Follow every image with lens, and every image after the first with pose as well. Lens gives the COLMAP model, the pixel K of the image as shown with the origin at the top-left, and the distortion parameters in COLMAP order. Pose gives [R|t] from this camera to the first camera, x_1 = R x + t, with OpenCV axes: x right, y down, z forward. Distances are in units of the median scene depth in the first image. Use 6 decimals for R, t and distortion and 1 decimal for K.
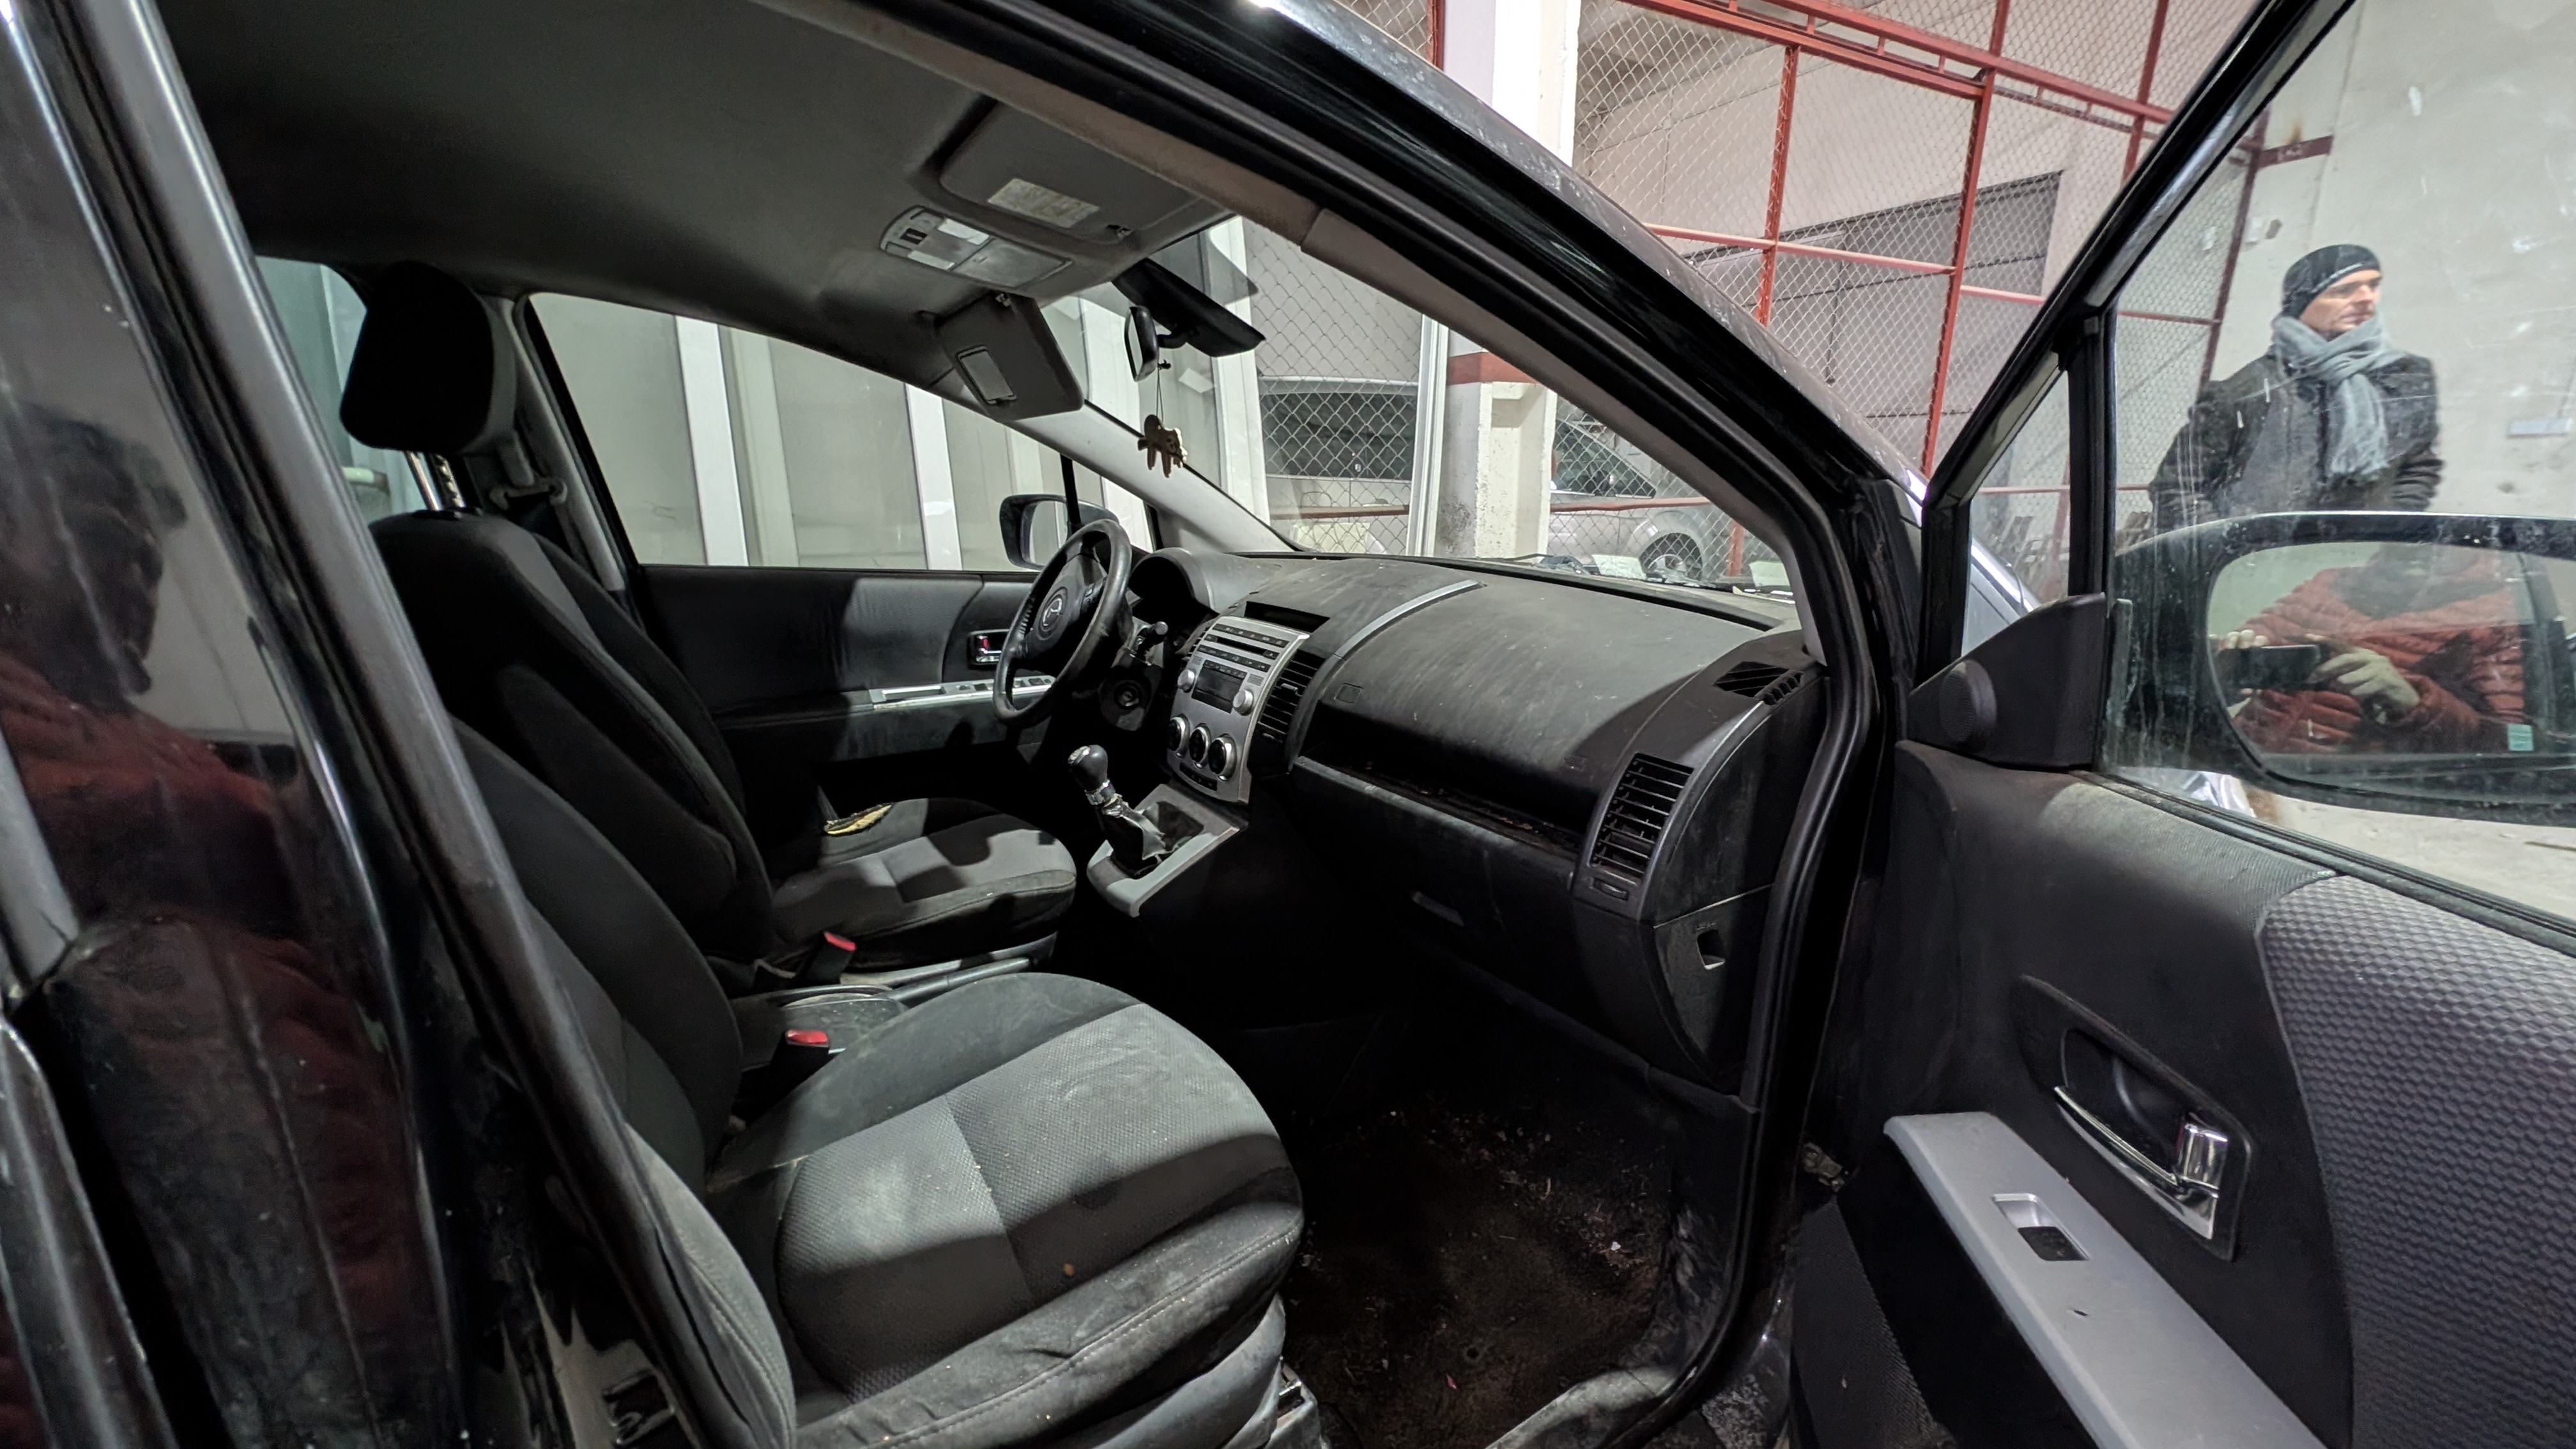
lens RADIAL K [[968.9, 0, 1293.9], [0, 968.9, 715.2], [0, 0, 1]] dist [-0.010730, 0.003085]
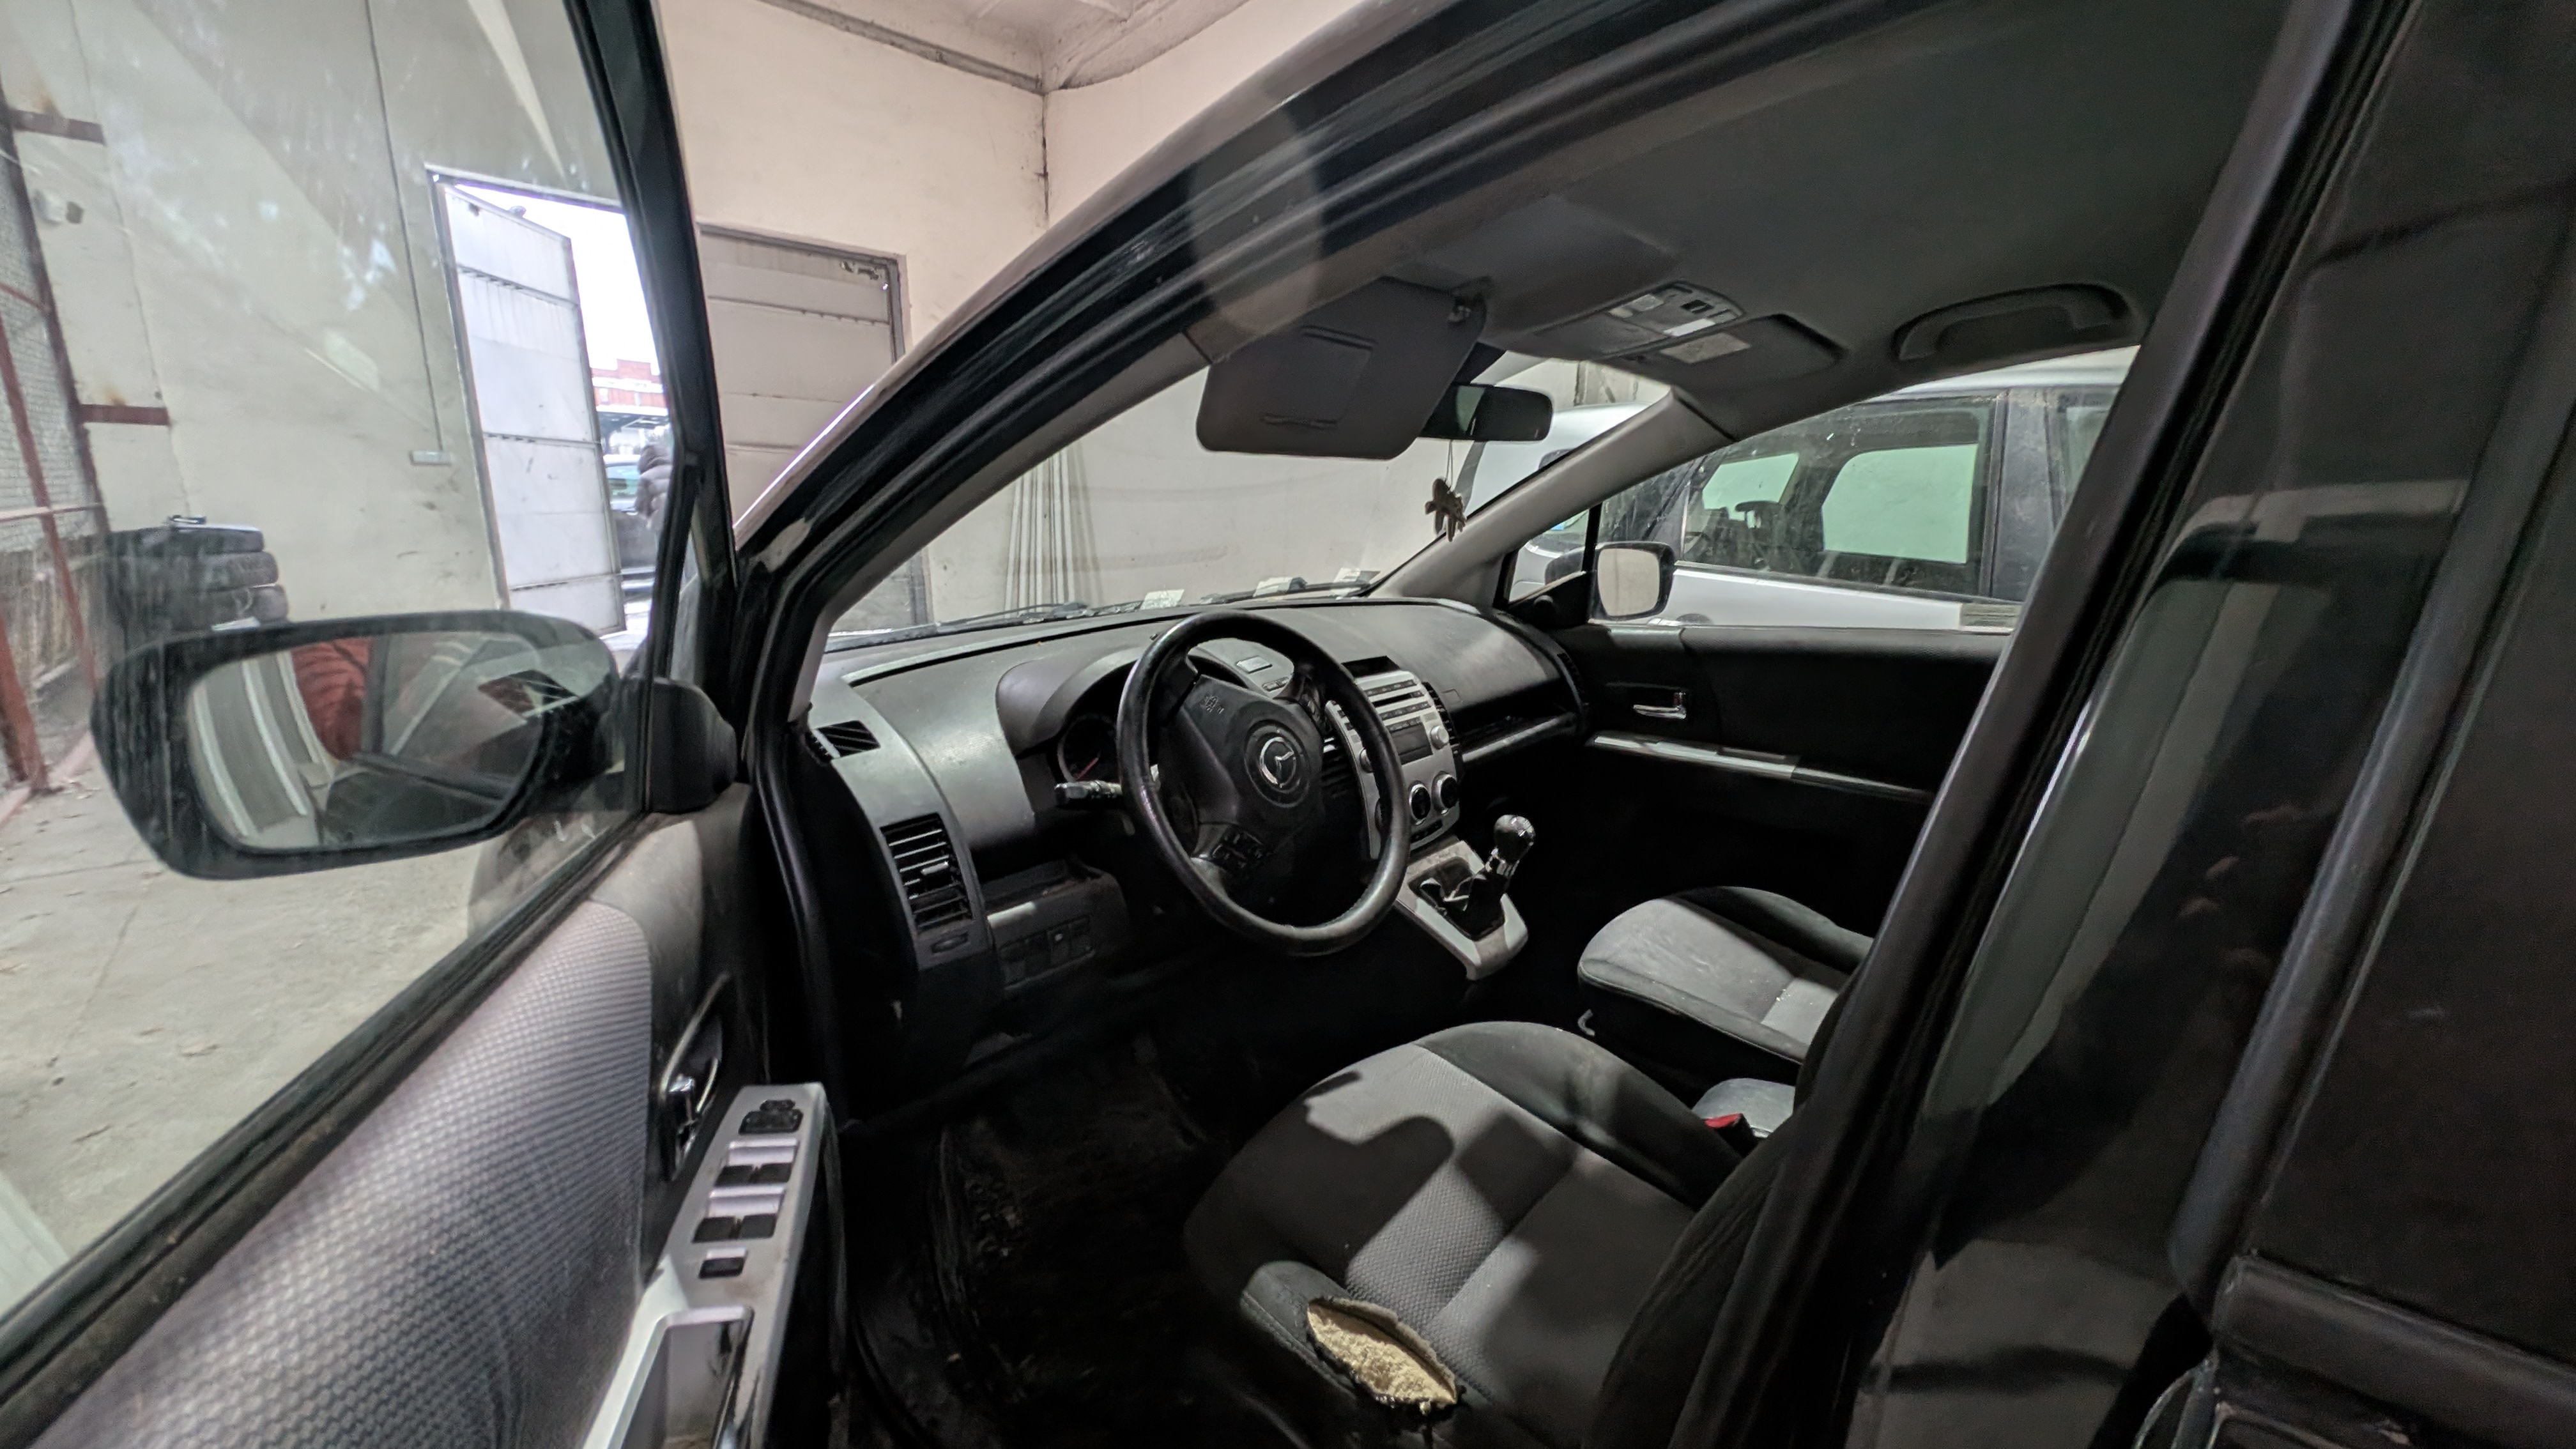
lens RADIAL K [[968.9, 0, 1293.9], [0, 968.9, 715.2], [0, 0, 1]] dist [-0.010730, 0.003085]
pose [[-0.291829, -0.210432, 0.933035, -0.997299], [0.216490, 0.935649, 0.278734, -0.368838], [-0.931648, 0.283336, -0.227493, 1.353131]]
